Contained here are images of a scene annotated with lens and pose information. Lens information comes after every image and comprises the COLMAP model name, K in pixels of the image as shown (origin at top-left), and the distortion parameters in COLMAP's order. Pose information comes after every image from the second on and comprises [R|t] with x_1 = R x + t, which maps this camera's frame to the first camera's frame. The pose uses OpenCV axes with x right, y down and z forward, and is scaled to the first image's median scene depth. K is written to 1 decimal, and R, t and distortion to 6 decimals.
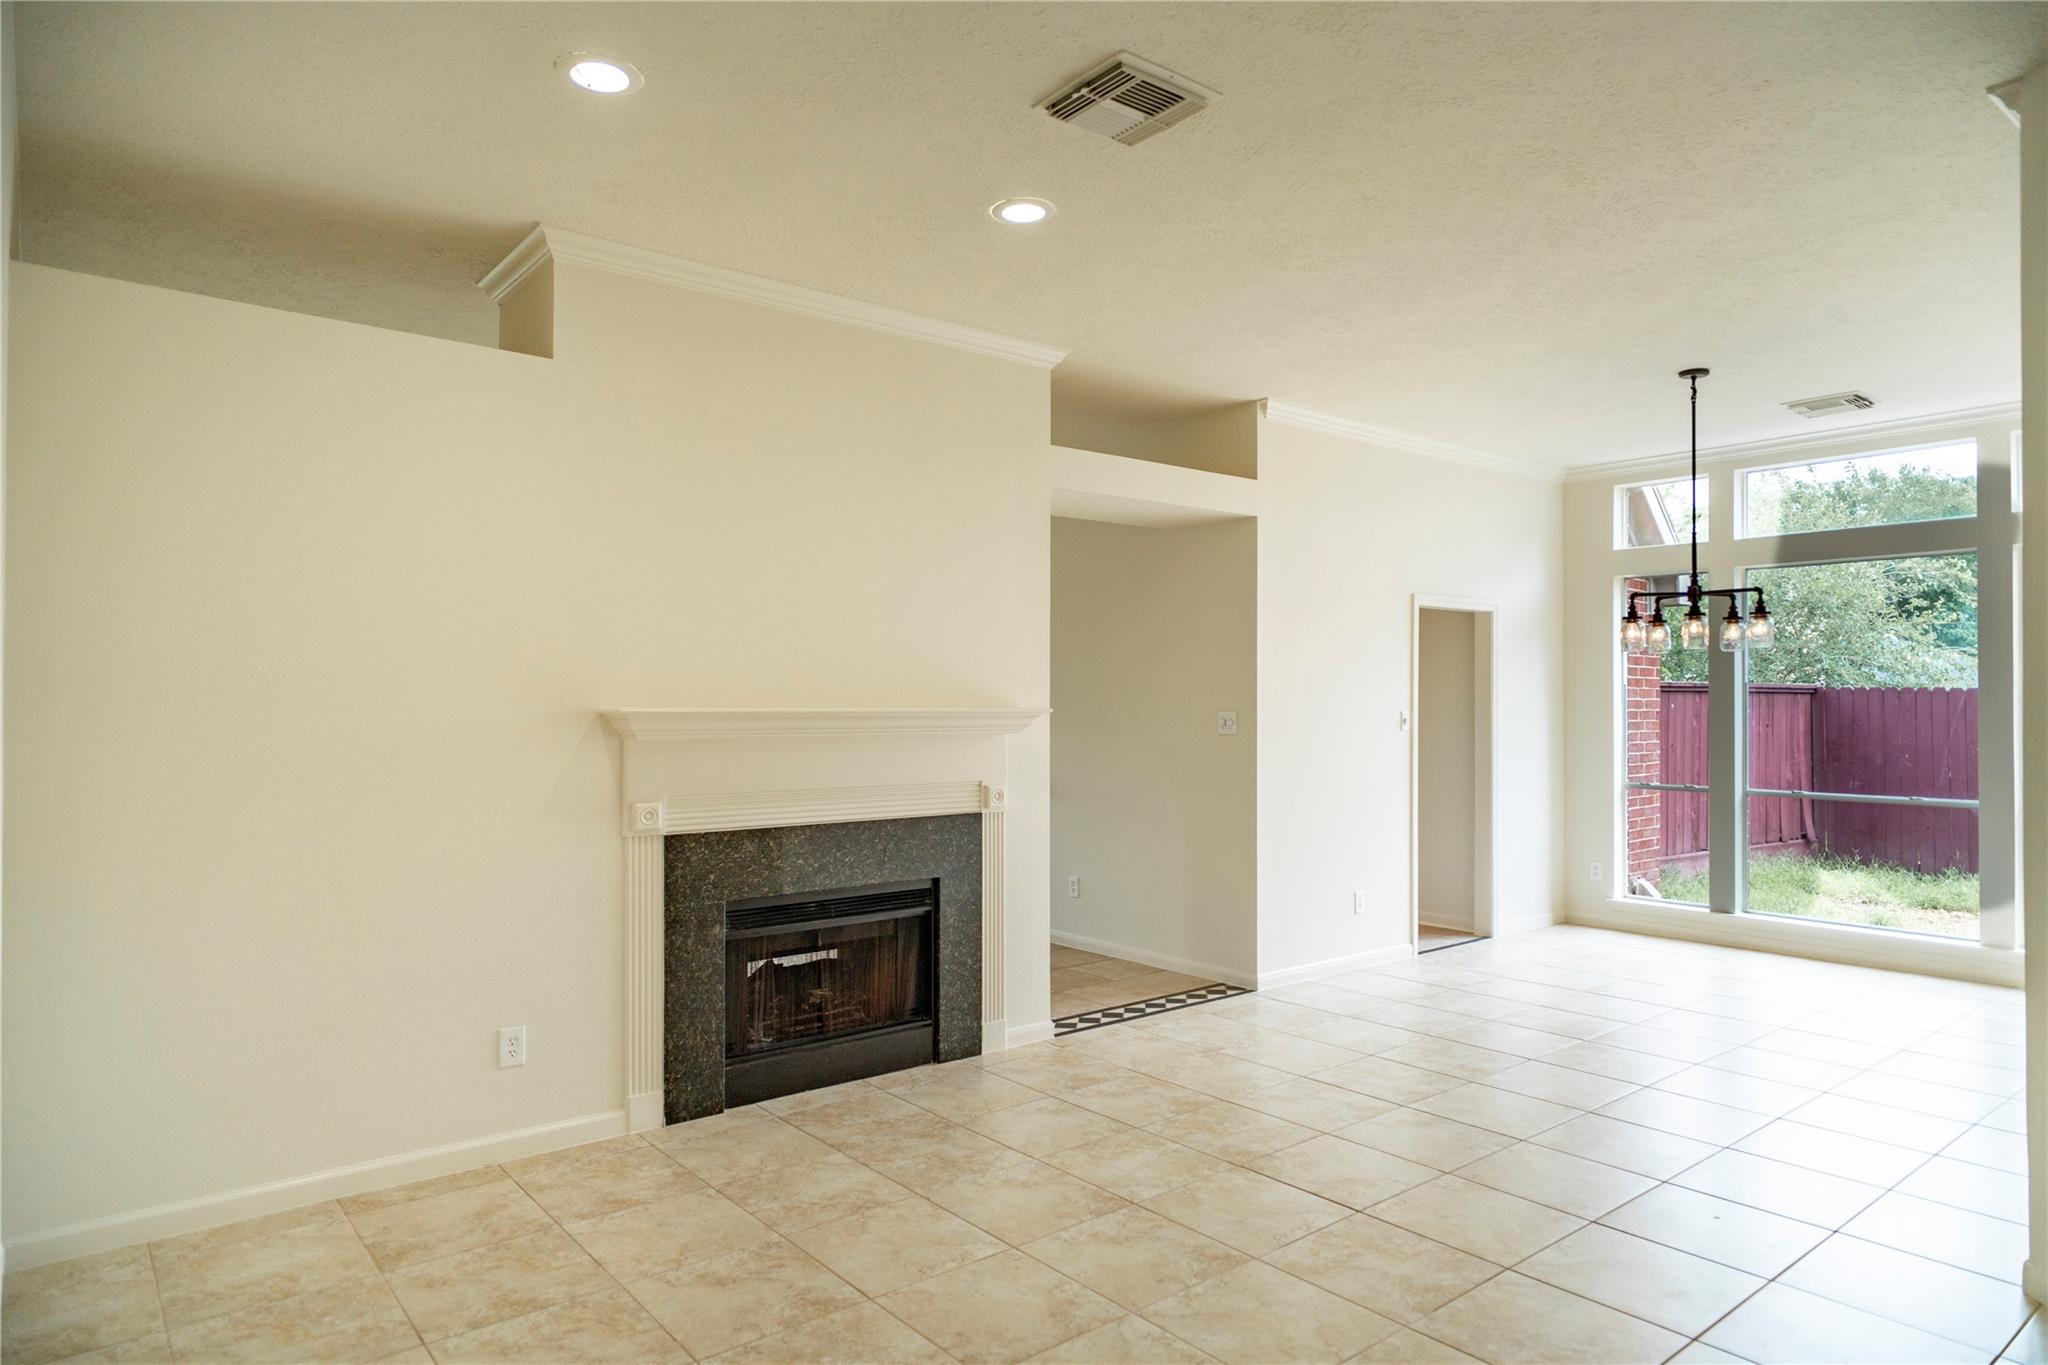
lens RADIAL K [[1219.2, 0, 1003.0], [0, 1219.2, 706.6], [0, 0, 1]] dist [-0.008323, -0.002702]
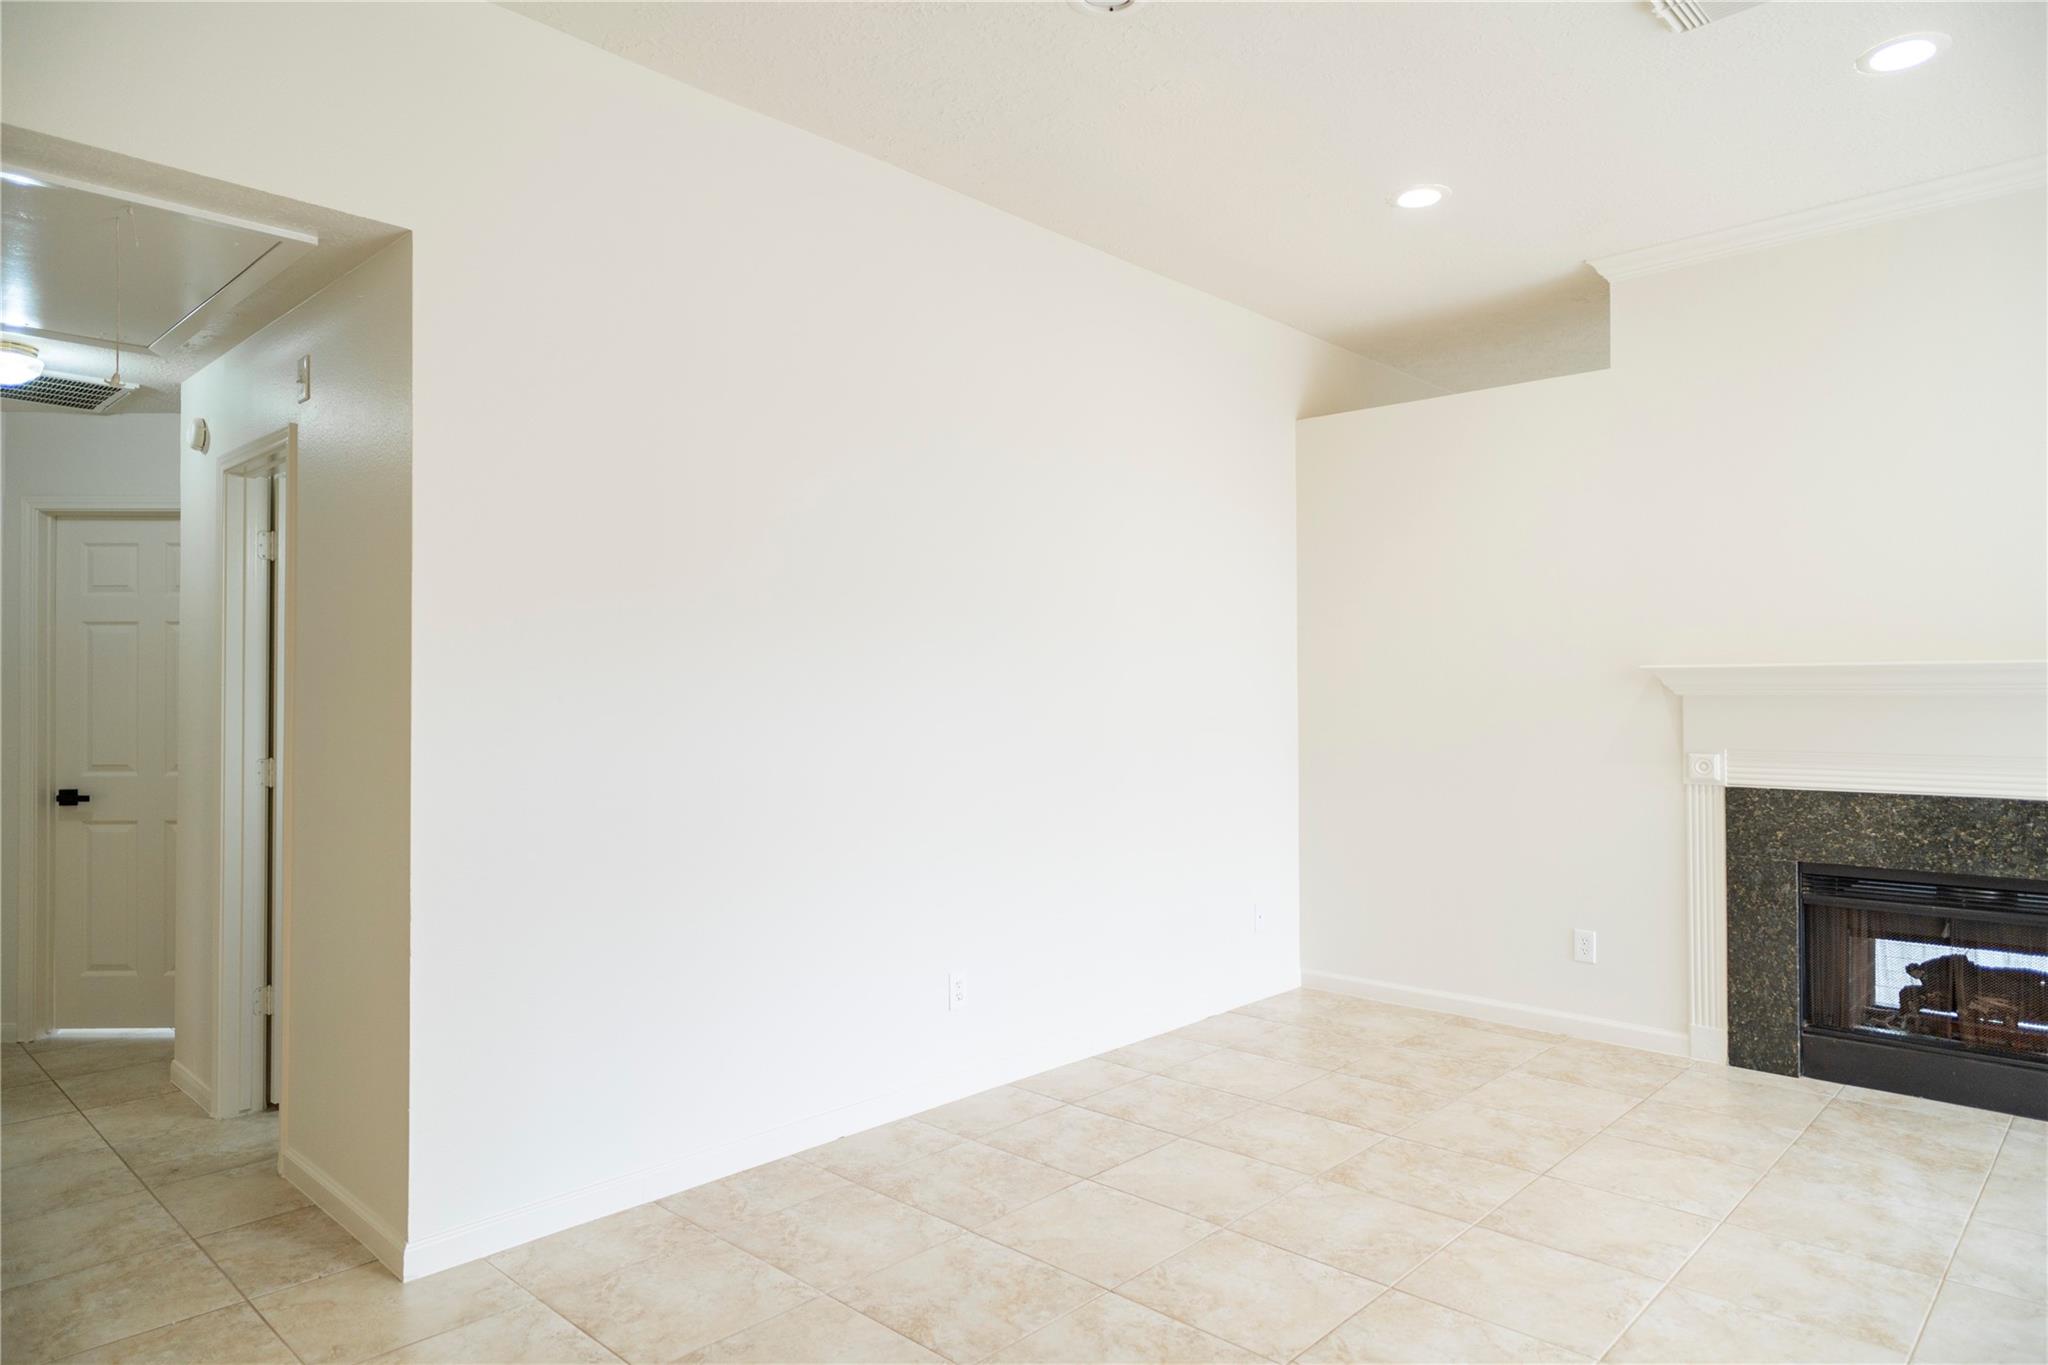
lens RADIAL K [[1223.0, 0, 1024.0], [0, 1223.0, 682.5], [0, 0, 1]] dist [0.000511, 0.002994]
pose [[0.135281, -0.012728, -0.990726, 0.684357], [-0.000163, 0.999917, -0.012868, 0.029418], [0.990807, 0.001903, 0.135267, 0.257917]]
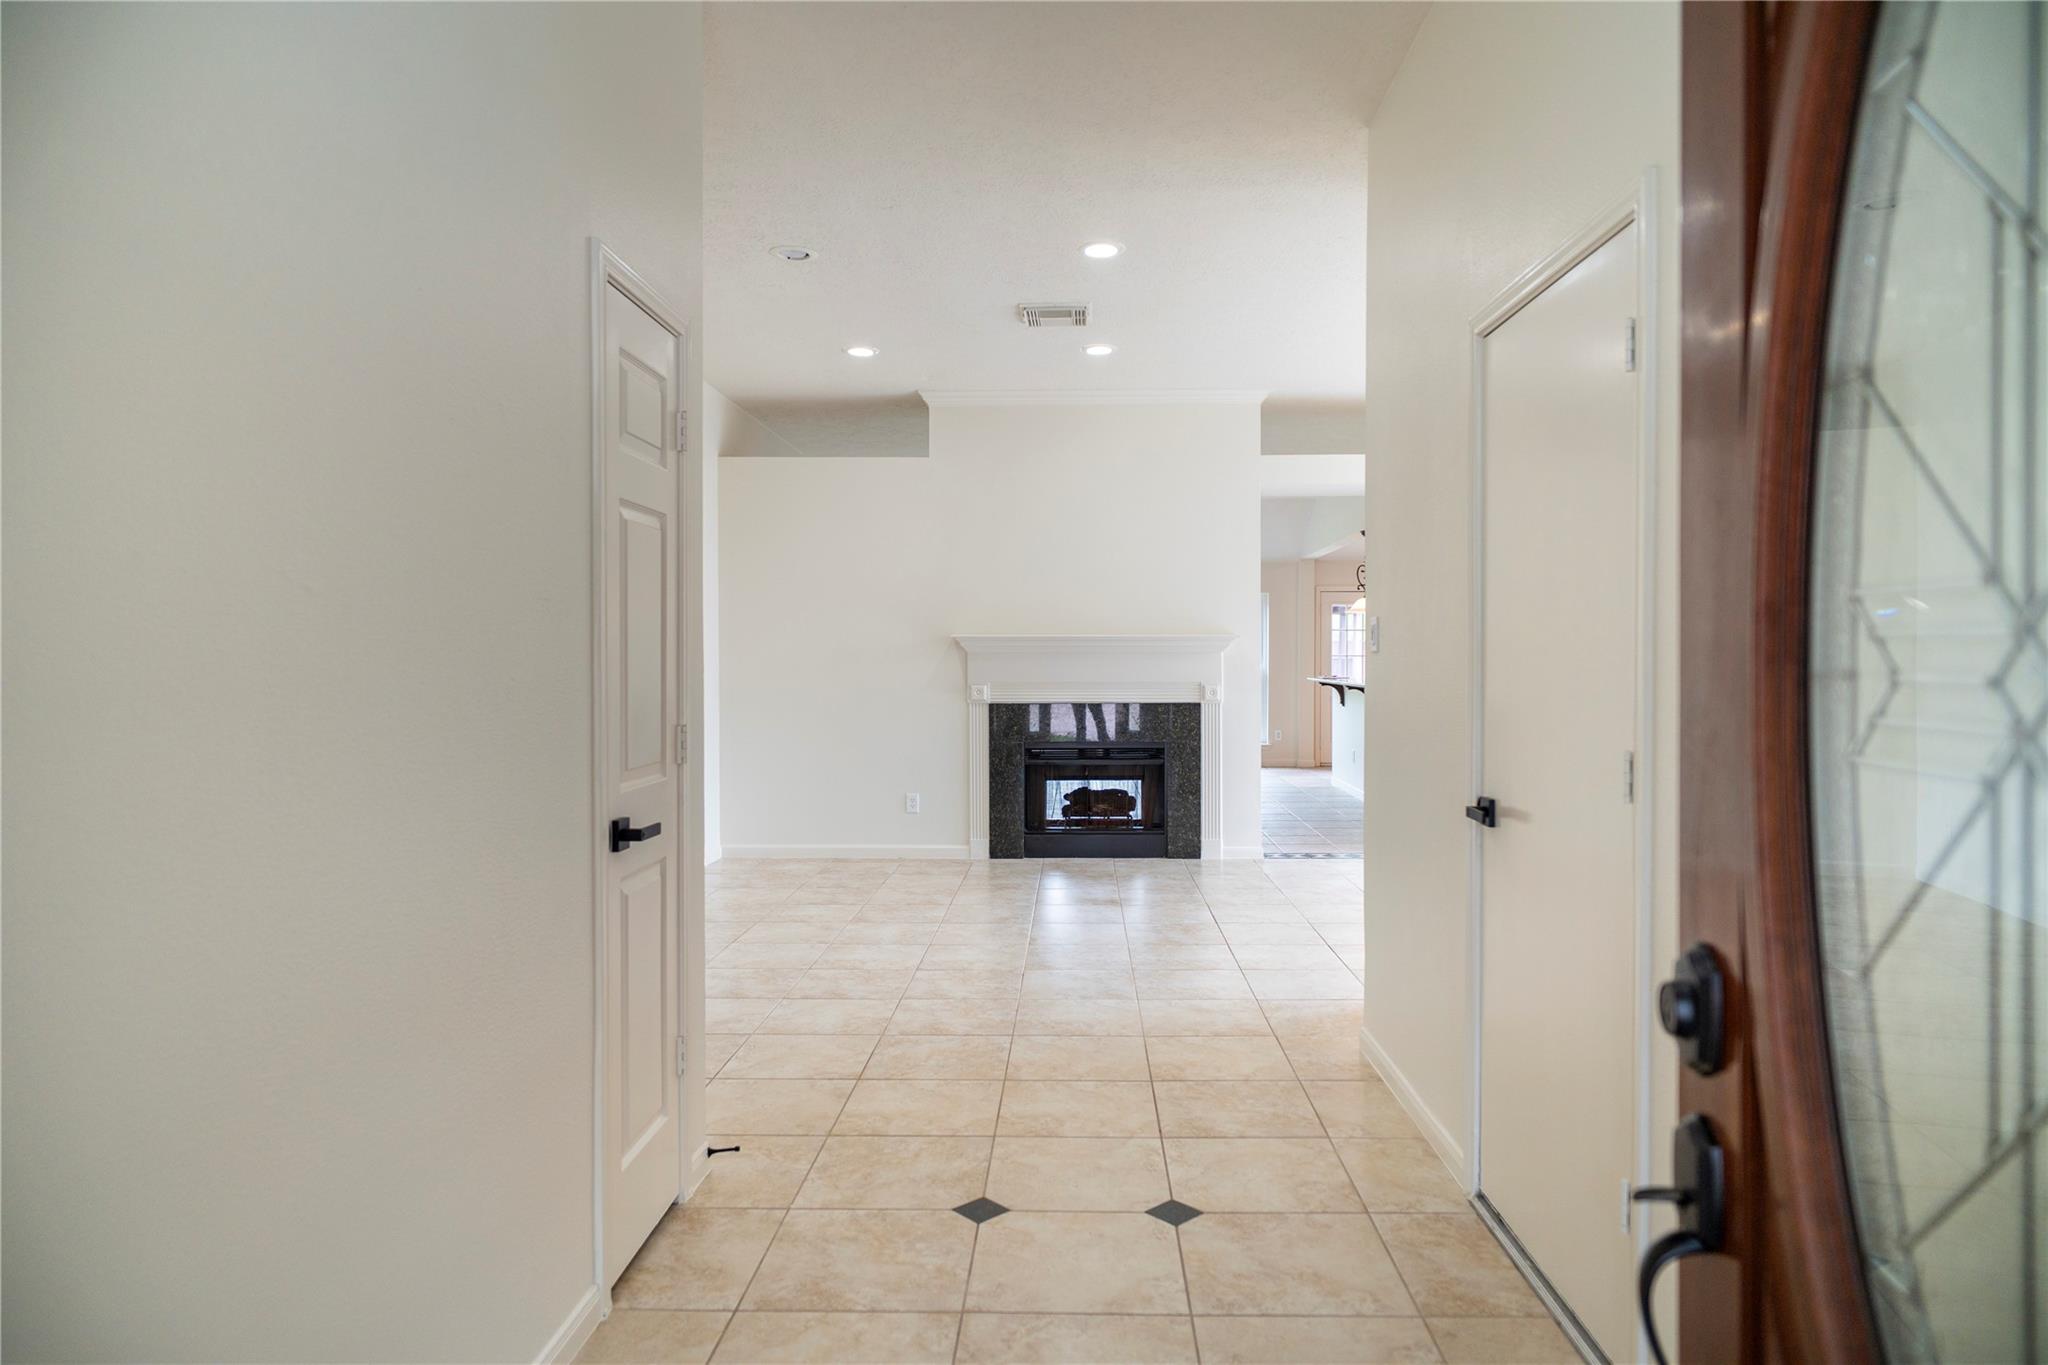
lens RADIAL K [[1223.0, 0, 1024.0], [0, 1223.0, 682.5], [0, 0, 1]] dist [0.000511, 0.002994]
pose [[0.755377, 0.013812, -0.655145, 0.989786], [0.002687, 0.999704, 0.024173, 0.028031], [0.655285, -0.020020, 0.755116, -0.380389]]
